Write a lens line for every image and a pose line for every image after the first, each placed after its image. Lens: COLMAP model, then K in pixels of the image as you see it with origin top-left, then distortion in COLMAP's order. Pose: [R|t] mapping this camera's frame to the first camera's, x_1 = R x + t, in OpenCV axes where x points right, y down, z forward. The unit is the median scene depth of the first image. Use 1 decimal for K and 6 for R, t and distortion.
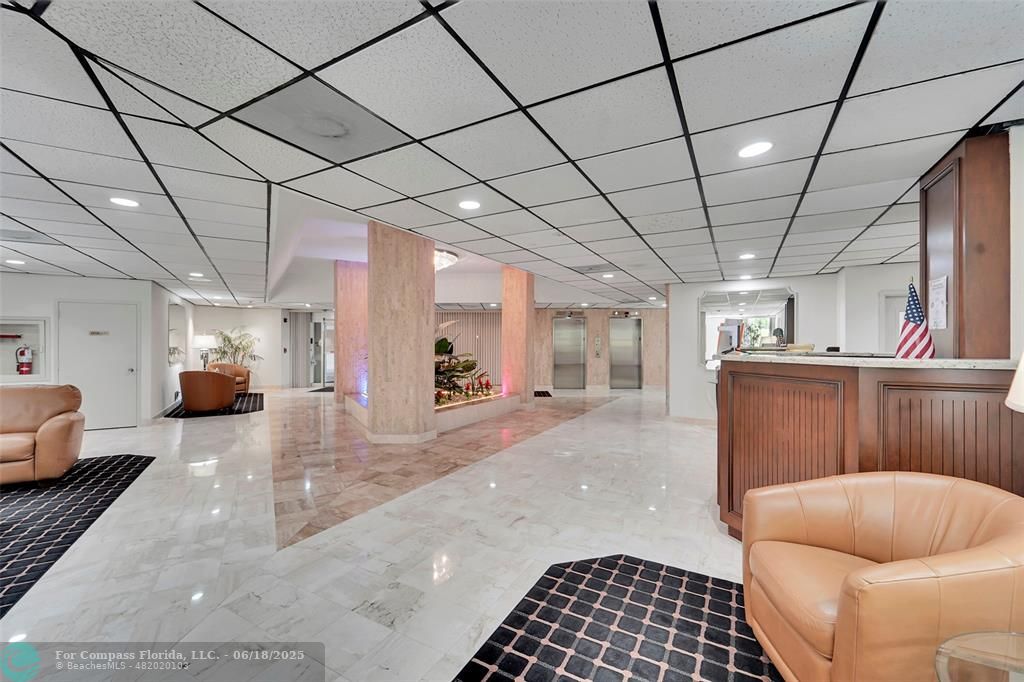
lens RADIAL K [[415.1, 0, 512.1], [0, 415.1, 342.9], [0, 0, 1]] dist [0.000808, 0.000004]
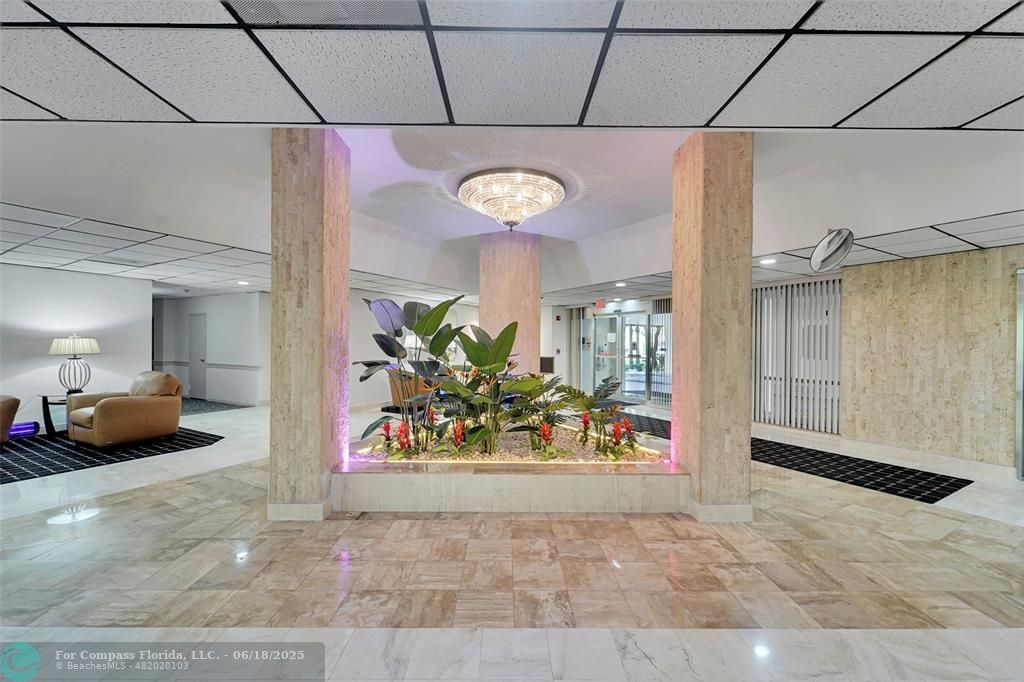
lens RADIAL K [[415.1, 0, 508.4], [0, 415.1, 341.2], [0, 0, 1]] dist [0.000808, 0.000004]
pose [[0.864666, -0.003823, 0.502334, 0.069295], [0.000147, 0.999973, 0.007359, 0.001360], [-0.502348, -0.006289, 0.864643, 0.126564]]
